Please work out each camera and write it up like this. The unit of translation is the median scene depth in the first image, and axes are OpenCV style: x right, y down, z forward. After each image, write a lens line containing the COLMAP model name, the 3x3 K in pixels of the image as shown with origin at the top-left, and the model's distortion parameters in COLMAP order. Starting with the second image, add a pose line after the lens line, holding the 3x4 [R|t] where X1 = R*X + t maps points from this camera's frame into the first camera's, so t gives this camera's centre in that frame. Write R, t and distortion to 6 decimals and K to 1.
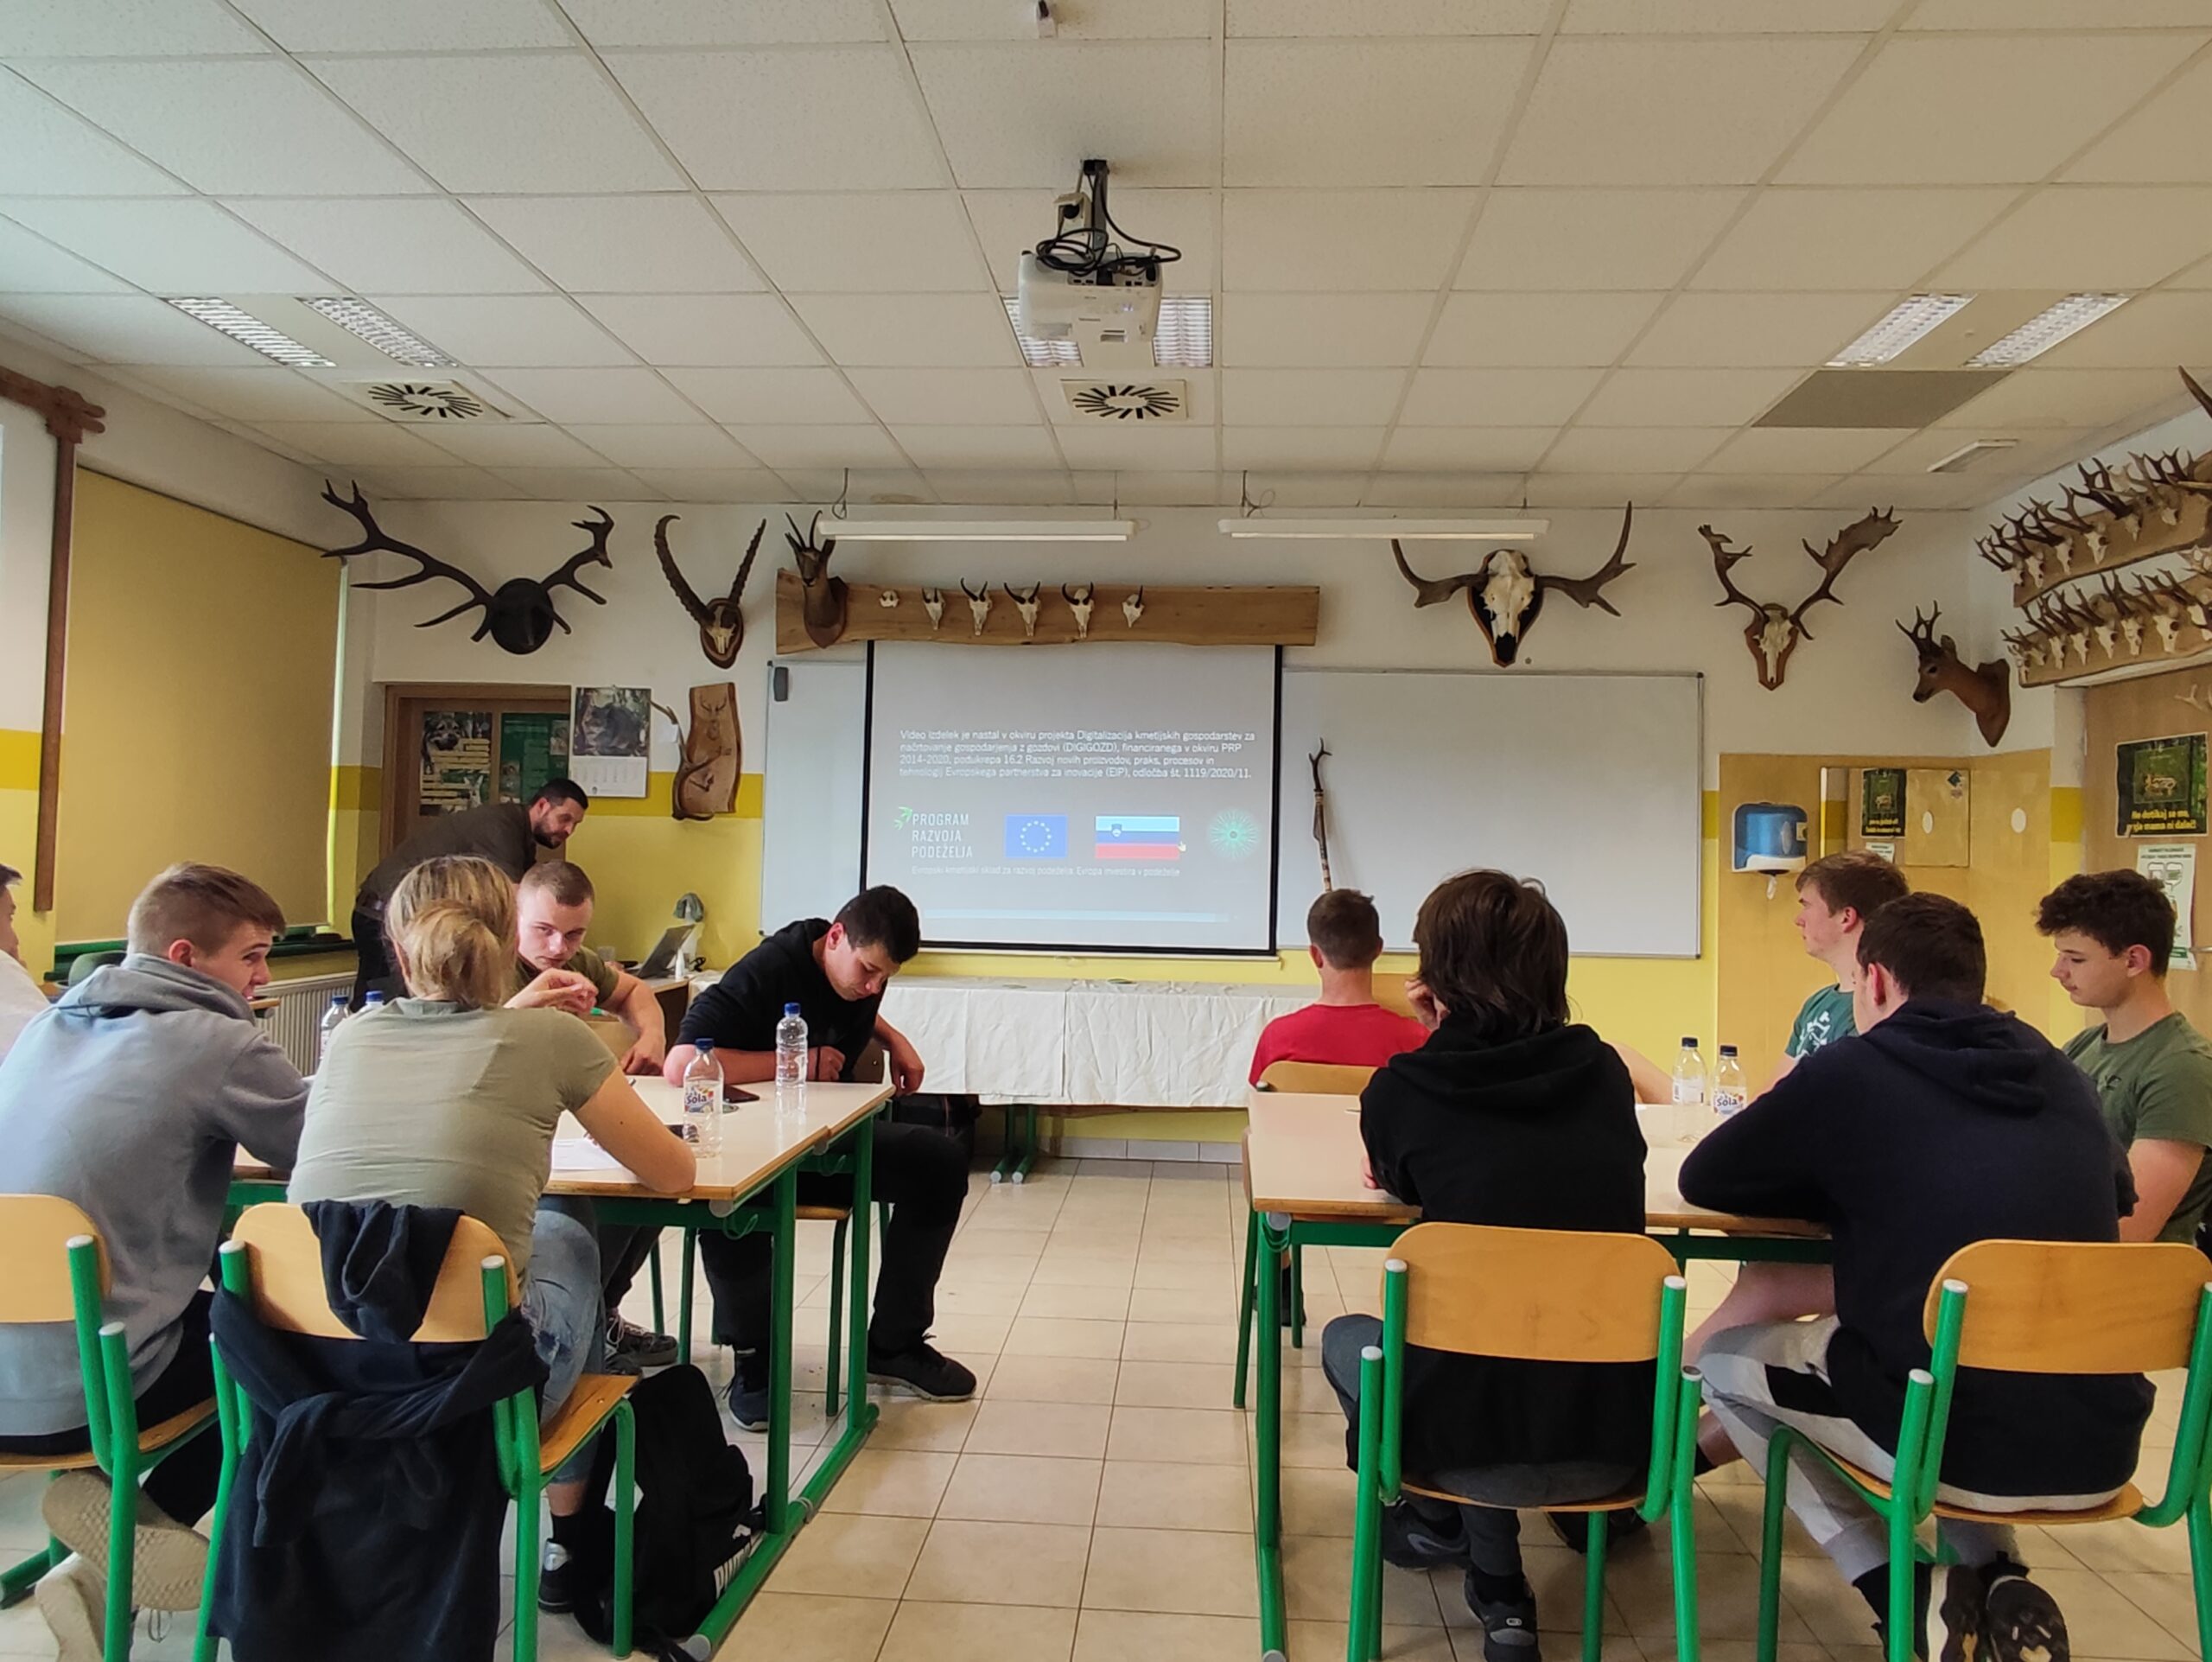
lens RADIAL K [[1454.3, 0, 1122.2], [0, 1454.3, 812.8], [0, 0, 1]] dist [-0.006216, -0.003065]
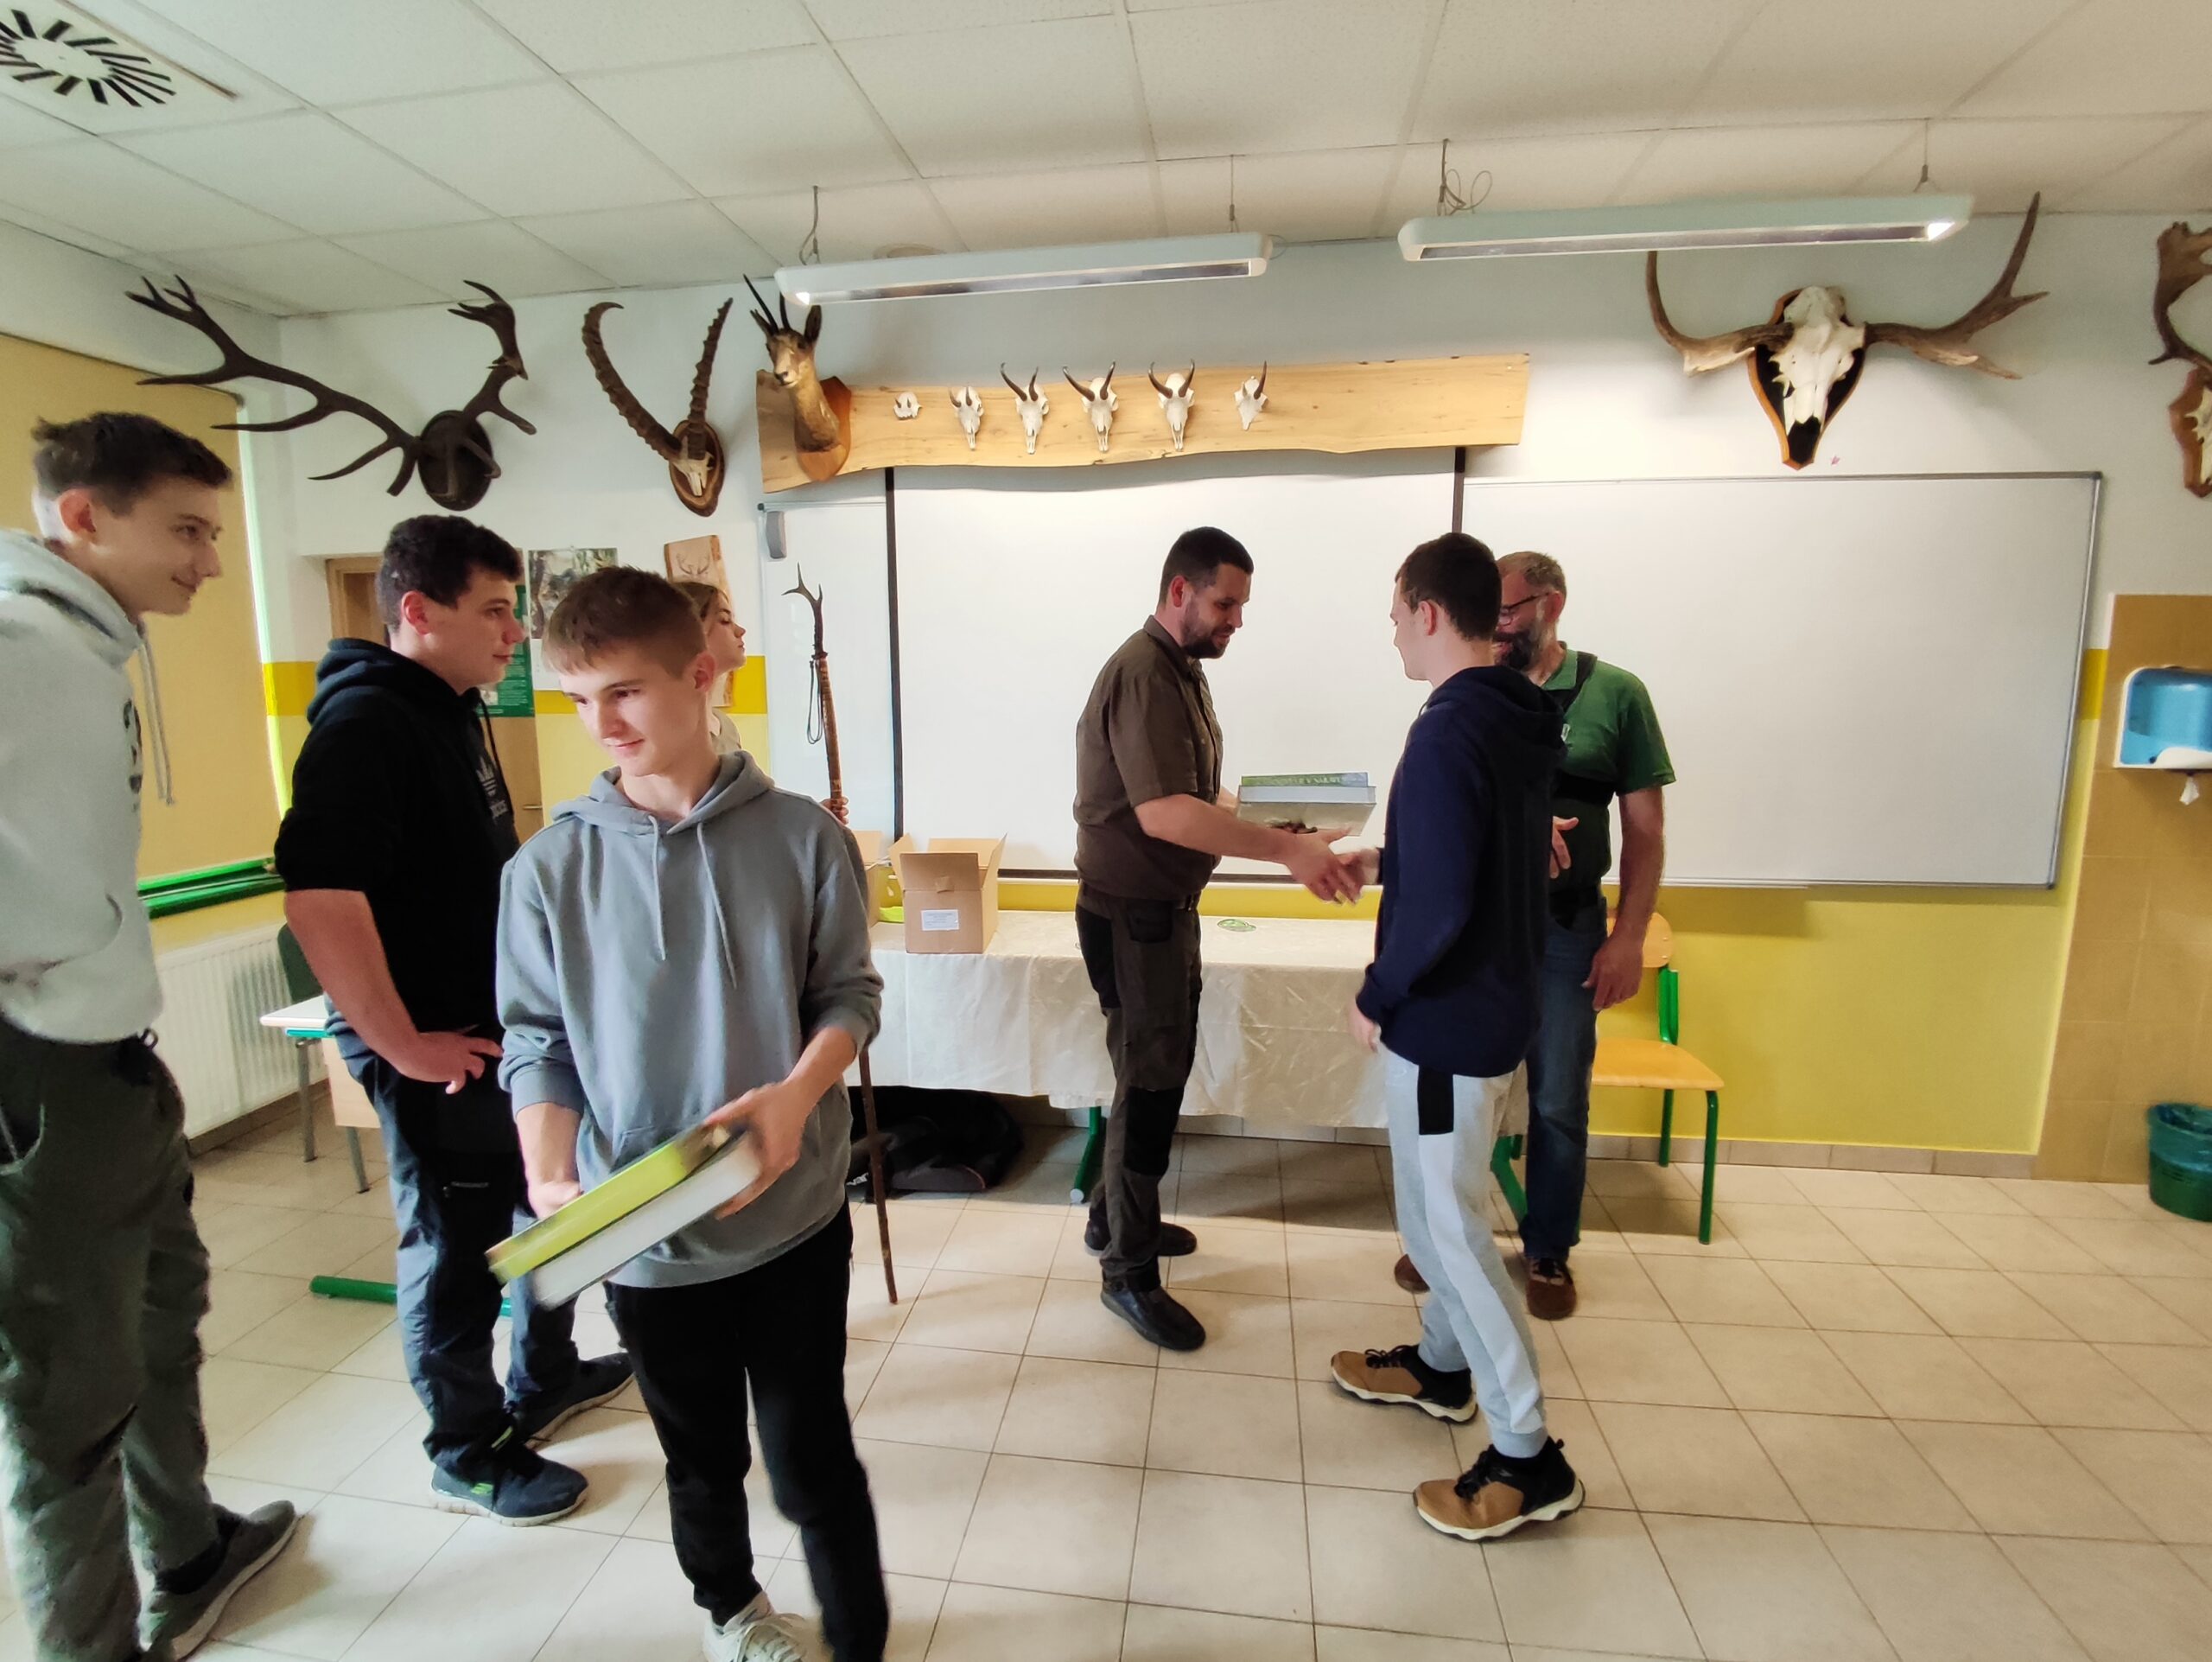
lens RADIAL K [[1035.4, 0, 1092.5], [0, 1035.4, 832.7], [0, 0, 1]] dist [-0.033301, -0.001375]
pose [[0.996113, -0.013441, -0.087057, -0.028033], [0.028944, 0.983358, 0.179358, -0.028220], [0.083197, -0.181180, 0.979924, 0.484330]]
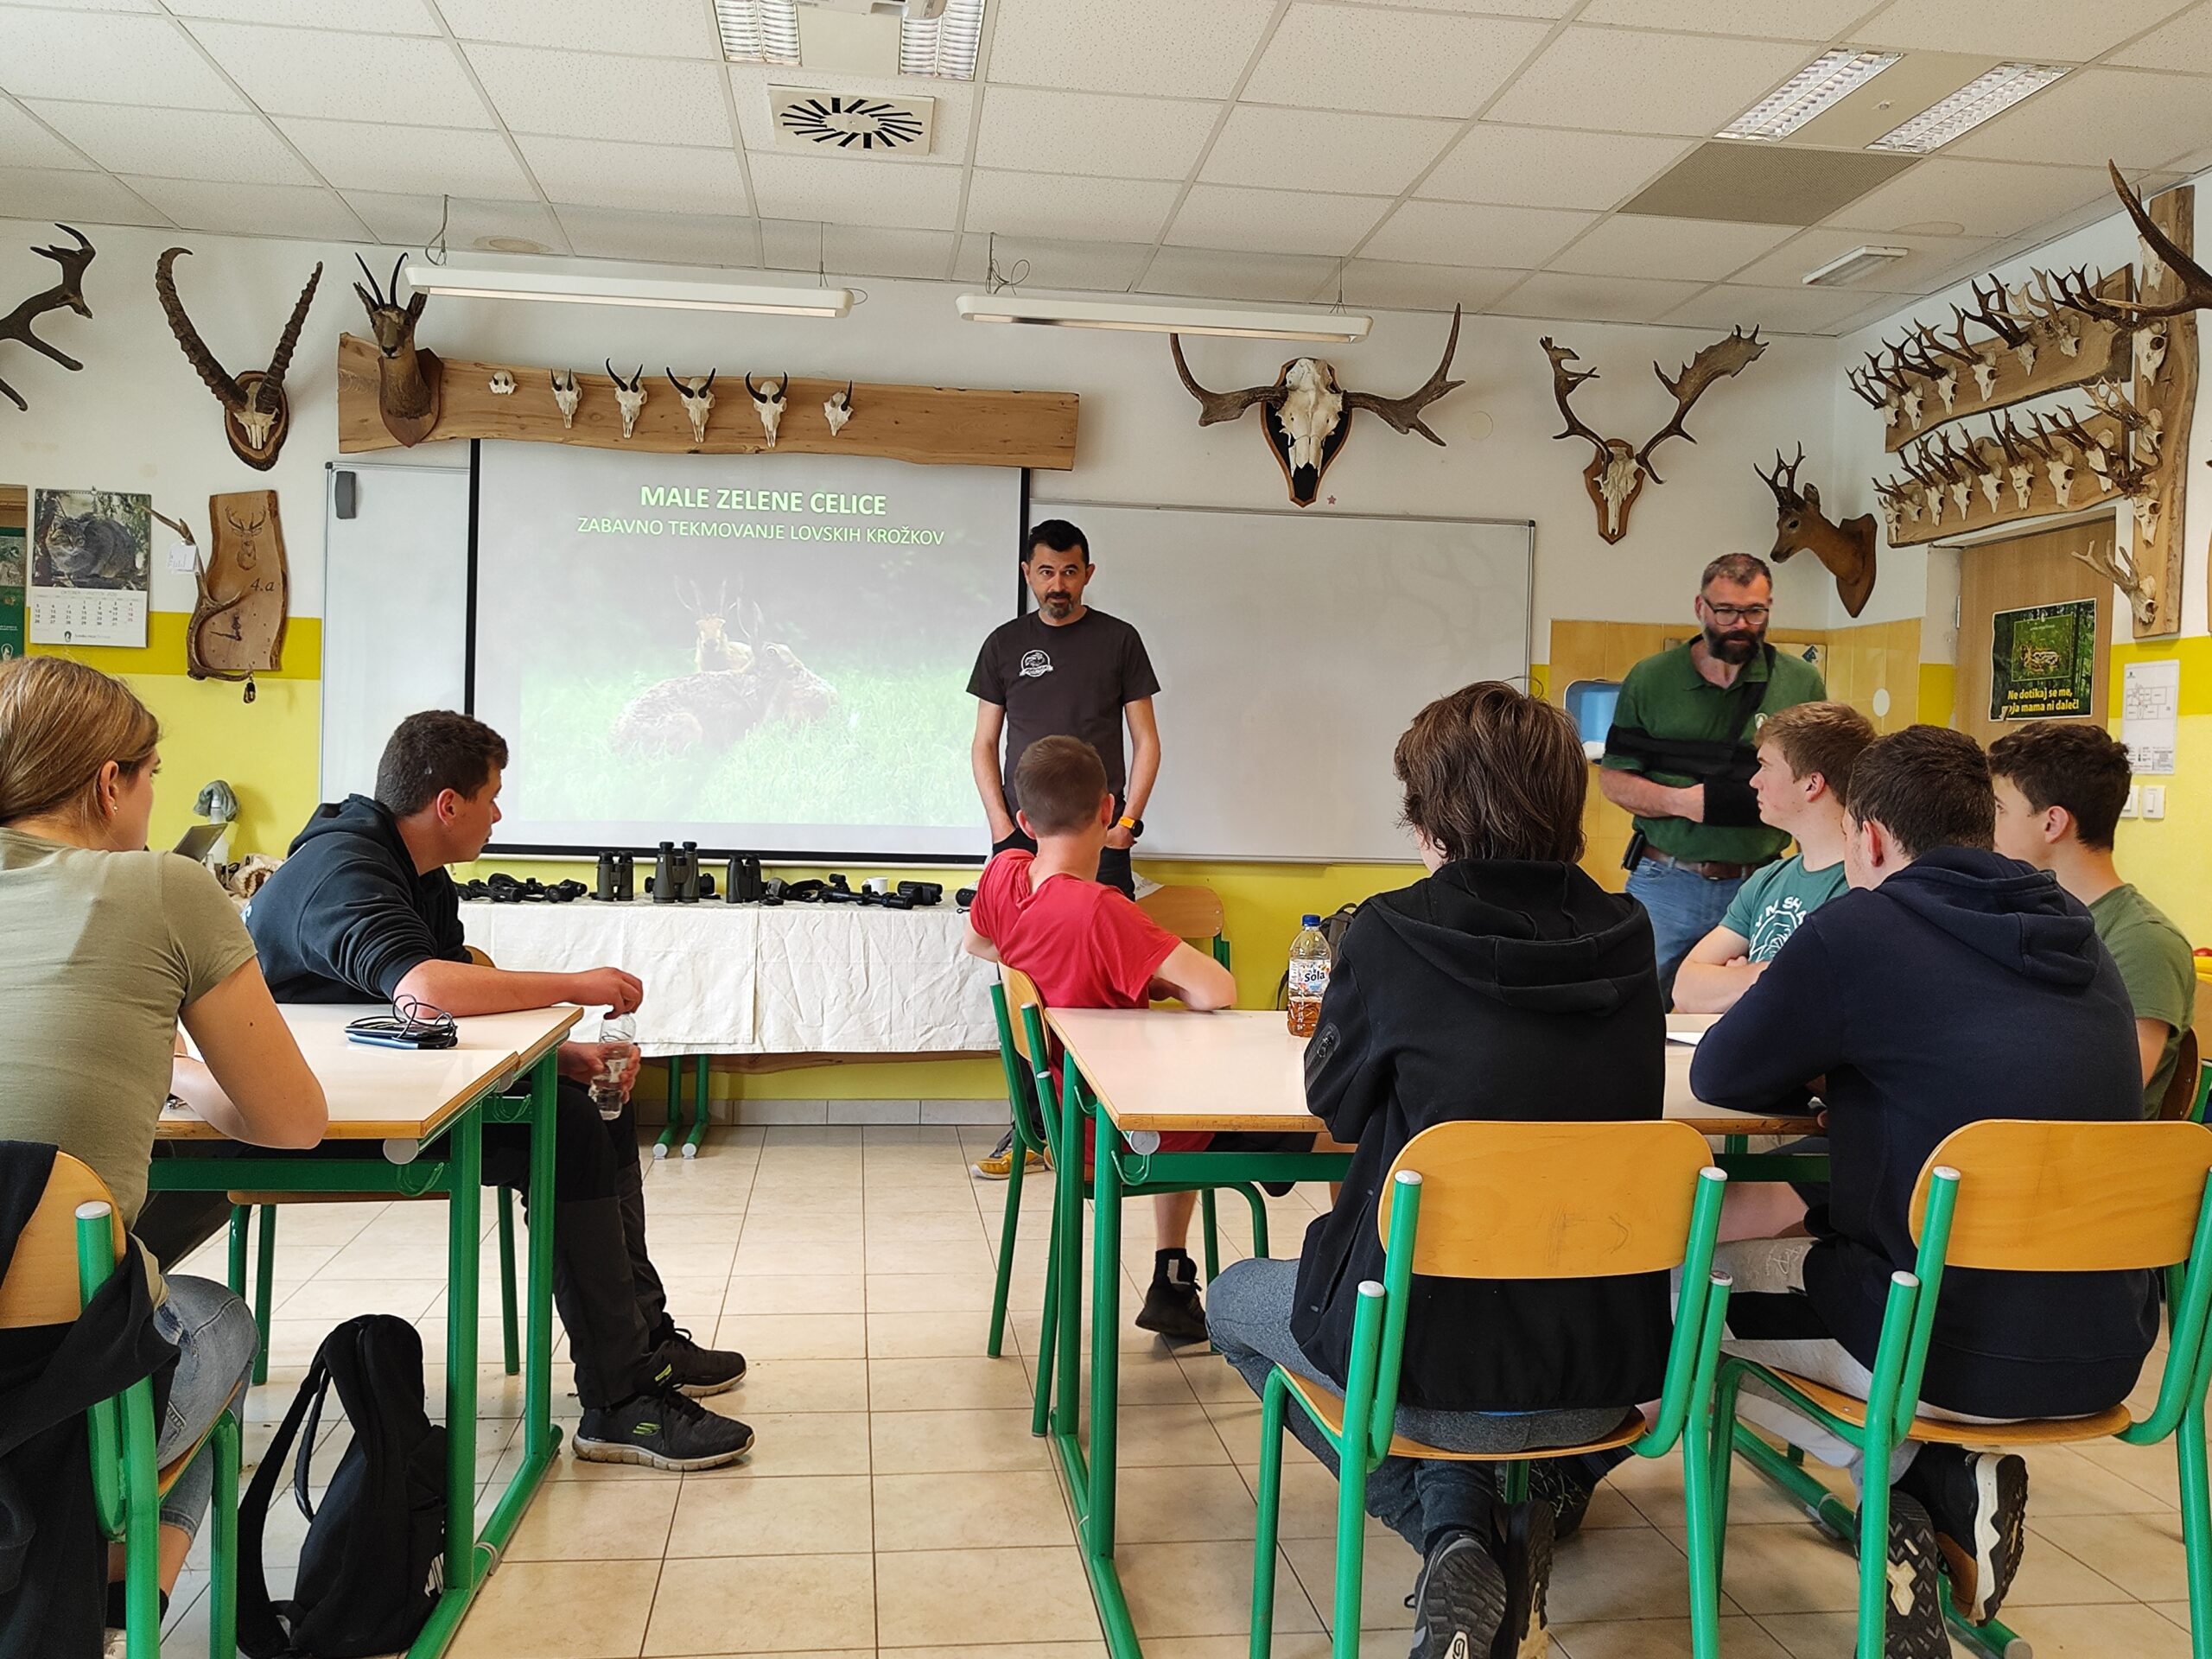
lens RADIAL K [[1842.1, 0, 1111.5], [0, 1842.1, 825.2], [0, 0, 1]] dist [0.012326, -0.009296]
pose [[0.980661, 0.001418, 0.195709, -0.041537], [-0.012915, 0.998263, 0.057479, 0.019433], [-0.195288, -0.058895, 0.978976, 0.011230]]
